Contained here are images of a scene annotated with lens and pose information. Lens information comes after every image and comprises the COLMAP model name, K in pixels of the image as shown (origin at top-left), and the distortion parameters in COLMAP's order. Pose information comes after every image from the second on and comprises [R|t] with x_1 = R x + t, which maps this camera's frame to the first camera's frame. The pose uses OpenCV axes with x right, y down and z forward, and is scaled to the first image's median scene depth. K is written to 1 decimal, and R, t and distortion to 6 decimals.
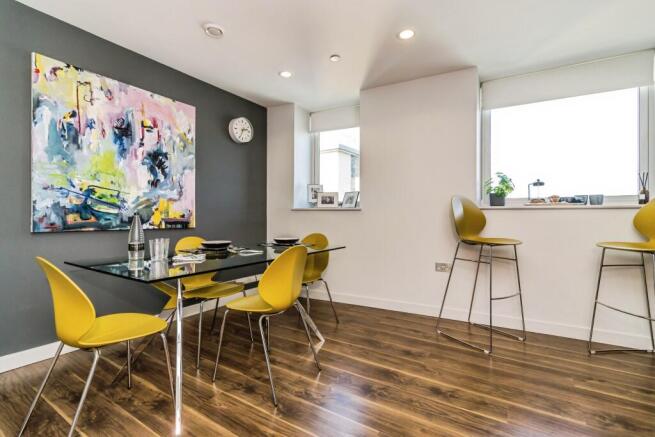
lens RADIAL K [[308.8, 0, 326.1], [0, 308.8, 218.5], [0, 0, 1]] dist [-0.001890, 0.000003]
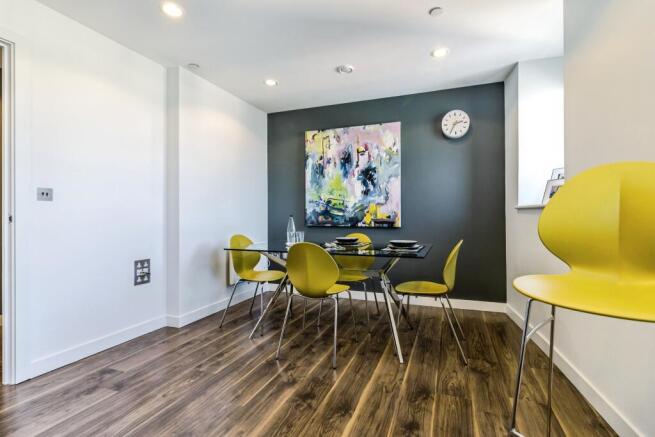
lens RADIAL K [[308.8, 0, 326.4], [0, 308.8, 217.0], [0, 0, 1]] dist [-0.001890, 0.000003]
pose [[0.189167, -0.002861, -0.981941, 0.754550], [-0.007232, 0.999965, -0.004307, -0.001109], [0.981918, 0.007916, 0.189140, 0.606248]]
